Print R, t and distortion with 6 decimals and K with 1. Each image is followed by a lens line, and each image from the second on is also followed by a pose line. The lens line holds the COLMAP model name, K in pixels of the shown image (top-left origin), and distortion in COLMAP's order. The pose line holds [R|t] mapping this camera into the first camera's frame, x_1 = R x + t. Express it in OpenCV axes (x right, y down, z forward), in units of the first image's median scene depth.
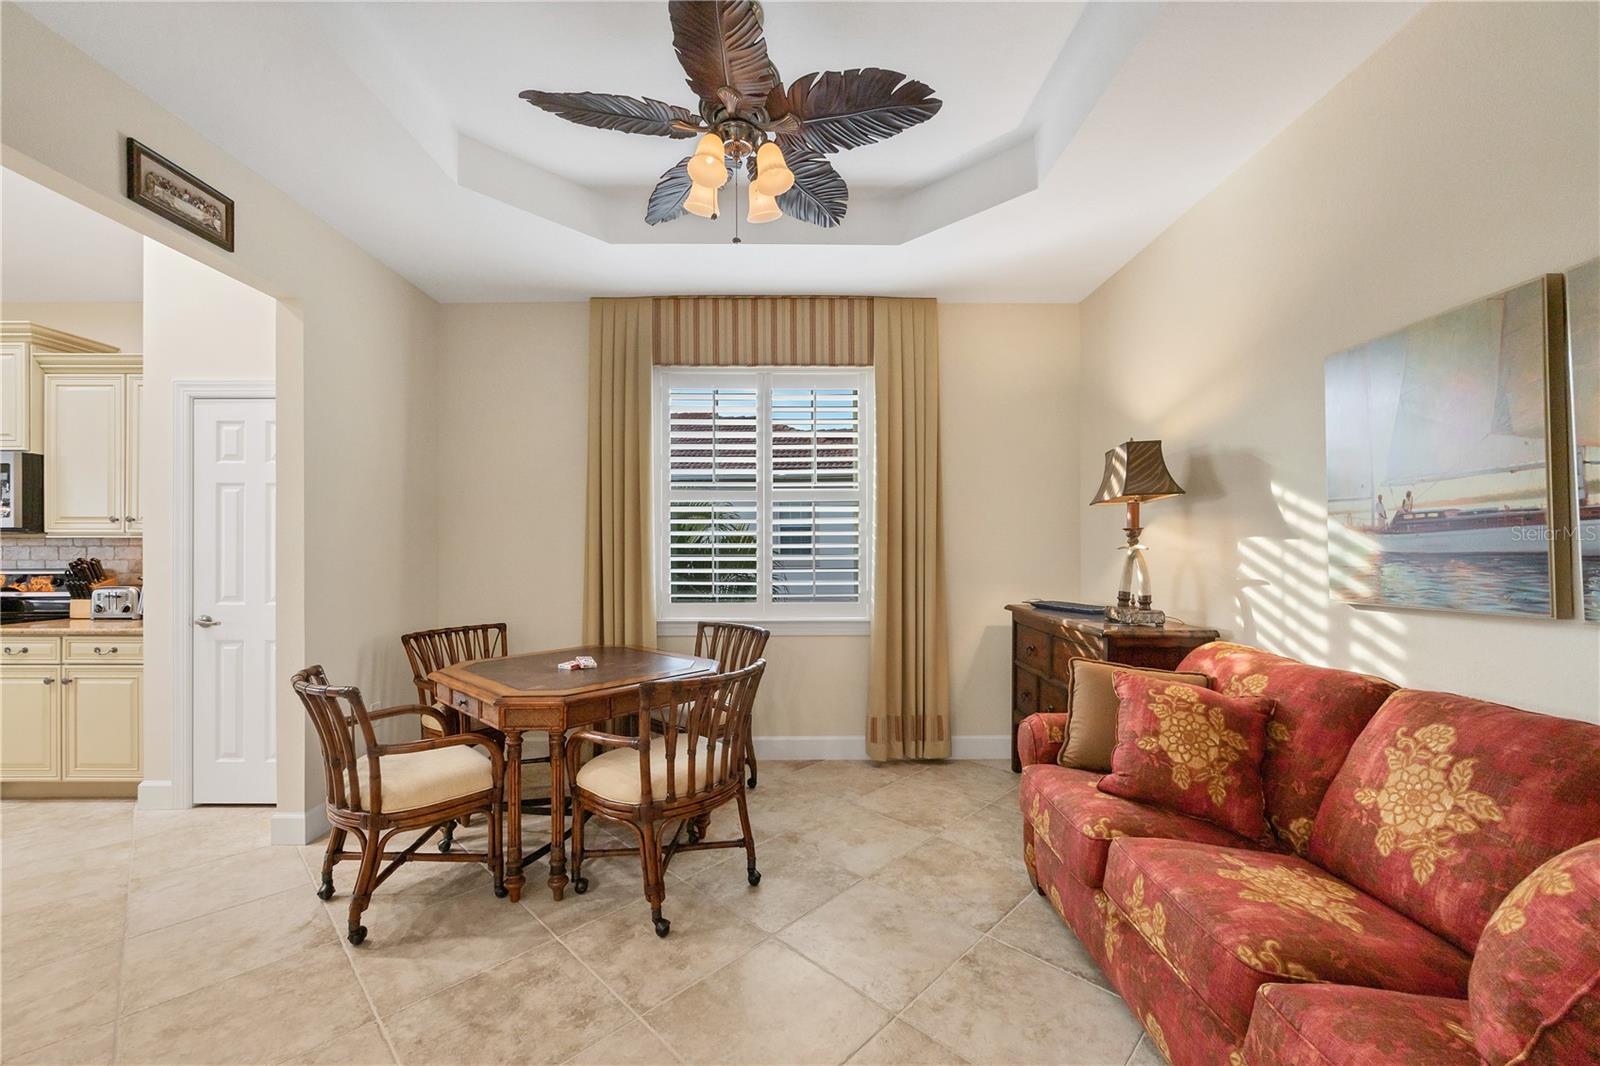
lens RADIAL K [[619.6, 0, 796.7], [0, 619.6, 565.7], [0, 0, 1]] dist [-0.003562, 0.000183]
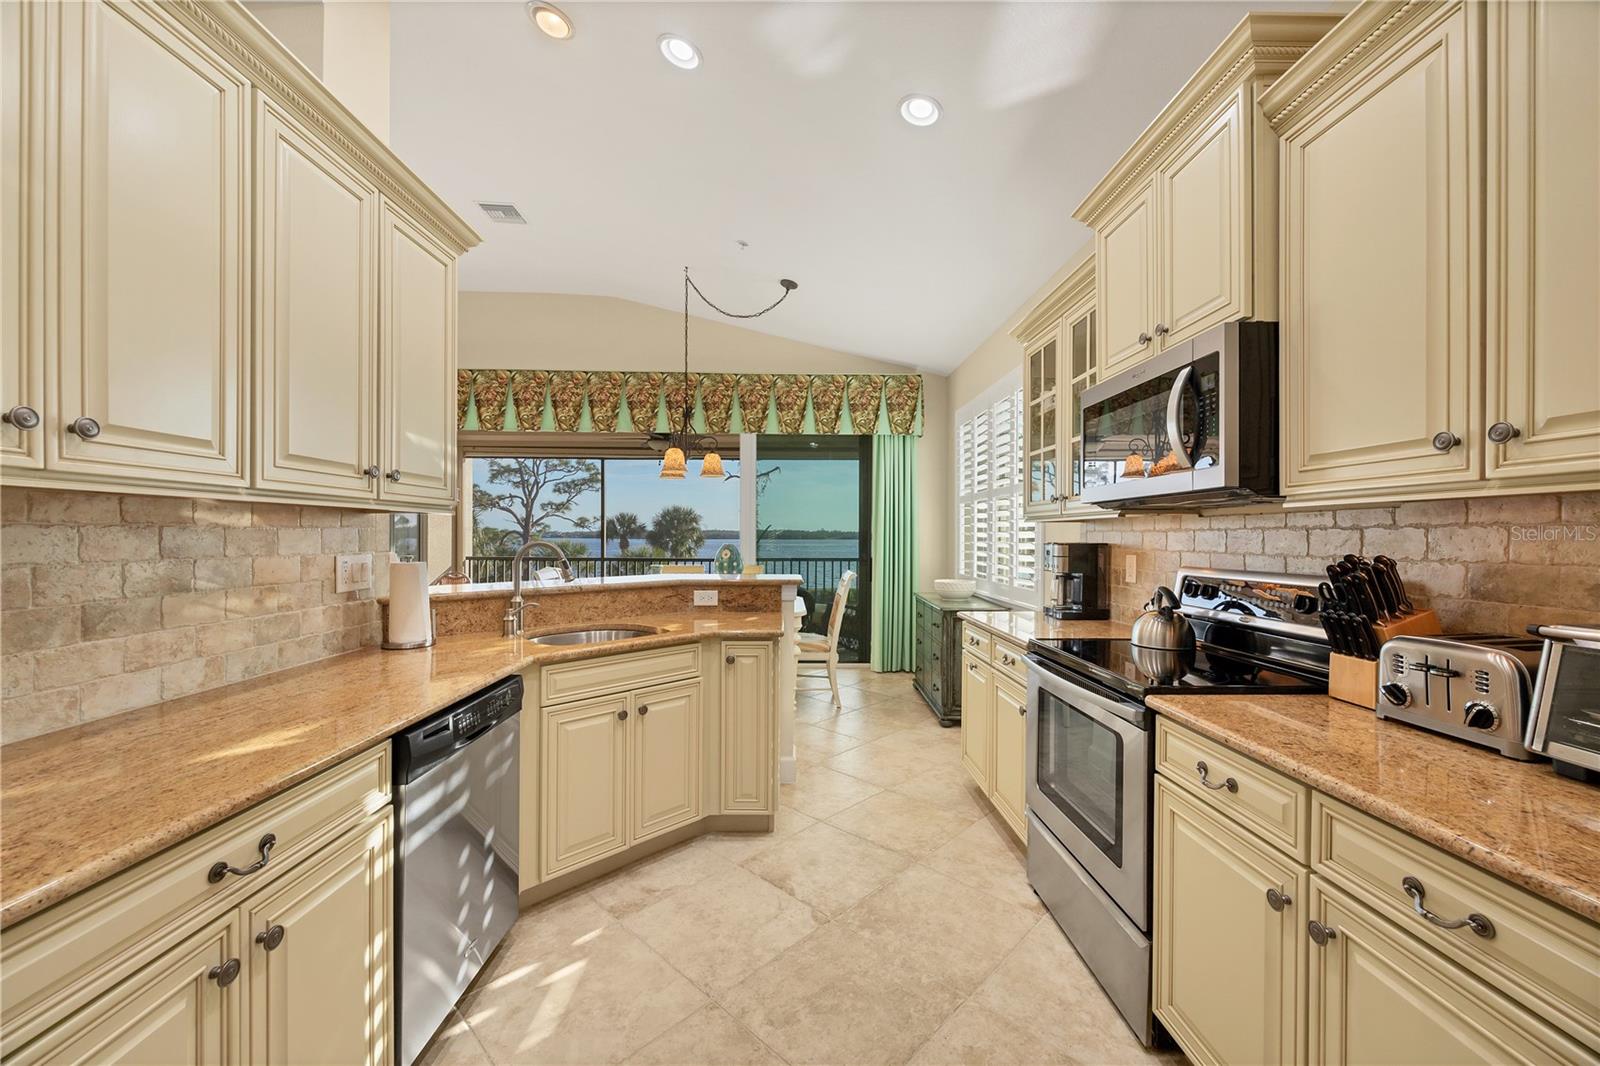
lens RADIAL K [[619.6, 0, 785.5], [0, 619.6, 536.6], [0, 0, 1]] dist [-0.003562, 0.000183]
pose [[-0.011780, -0.004449, -0.999921, -0.755761], [-0.005583, 0.999975, -0.004383, -0.020797], [0.999915, 0.005531, -0.011804, 0.636809]]
